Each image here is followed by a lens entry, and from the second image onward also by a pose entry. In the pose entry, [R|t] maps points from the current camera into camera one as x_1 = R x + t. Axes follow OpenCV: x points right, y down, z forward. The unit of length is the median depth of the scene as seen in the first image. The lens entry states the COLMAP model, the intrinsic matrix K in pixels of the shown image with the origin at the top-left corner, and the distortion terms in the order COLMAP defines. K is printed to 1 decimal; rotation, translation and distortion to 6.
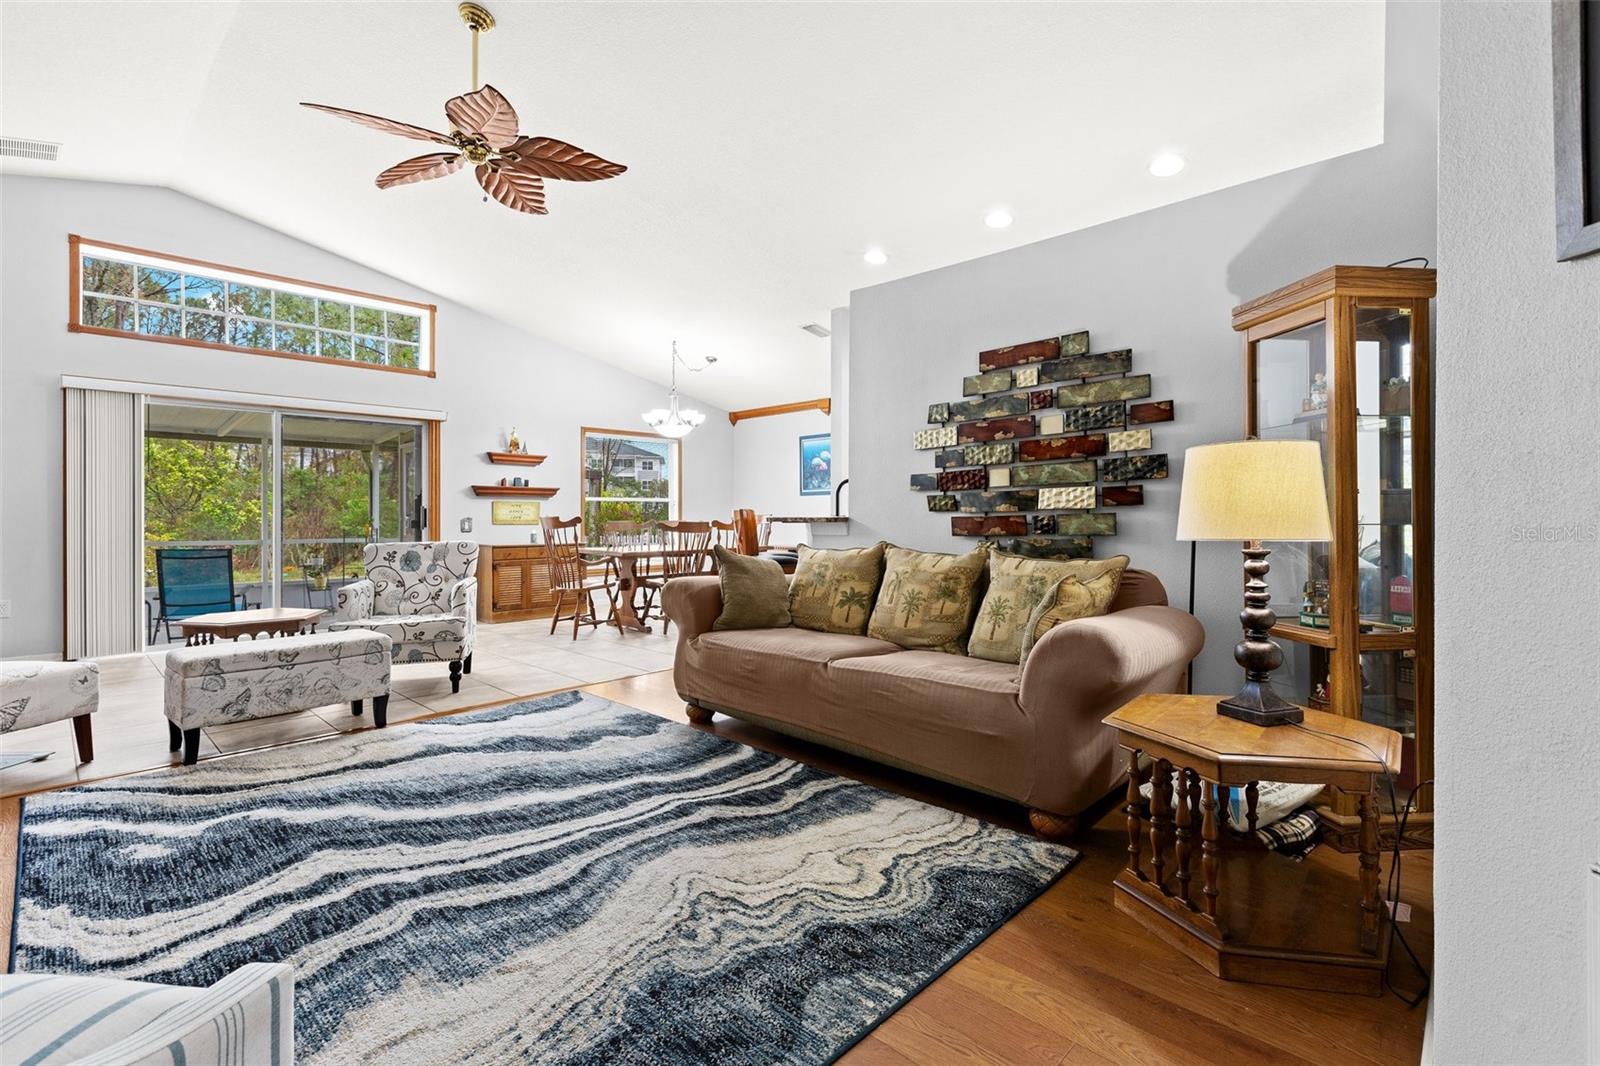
lens RADIAL K [[722.6, 0, 811.9], [0, 722.6, 514.5], [0, 0, 1]] dist [-0.001868, -0.001030]
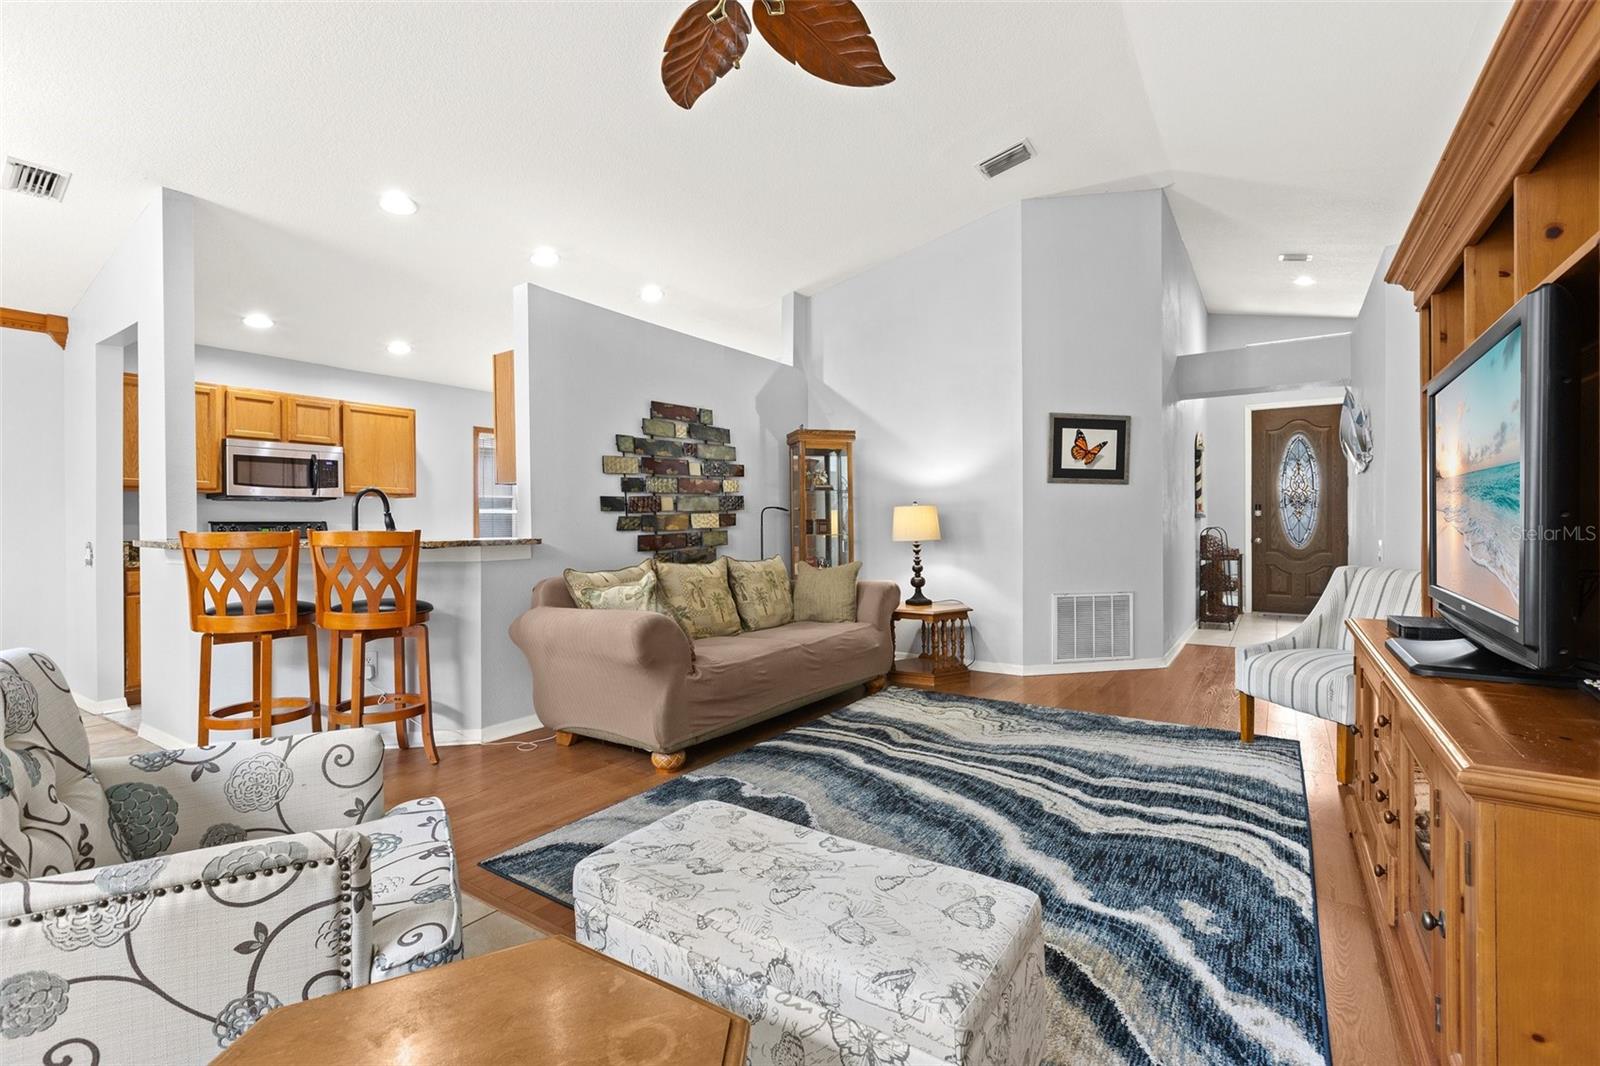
lens RADIAL K [[722.6, 0, 784.8], [0, 722.6, 523.7], [0, 0, 1]] dist [-0.001868, -0.001030]
pose [[-0.149915, 0.000747, 0.988699, -1.566355], [0.005182, 0.999987, 0.000030, -0.022020], [-0.988685, 0.005128, -0.149917, 1.481506]]
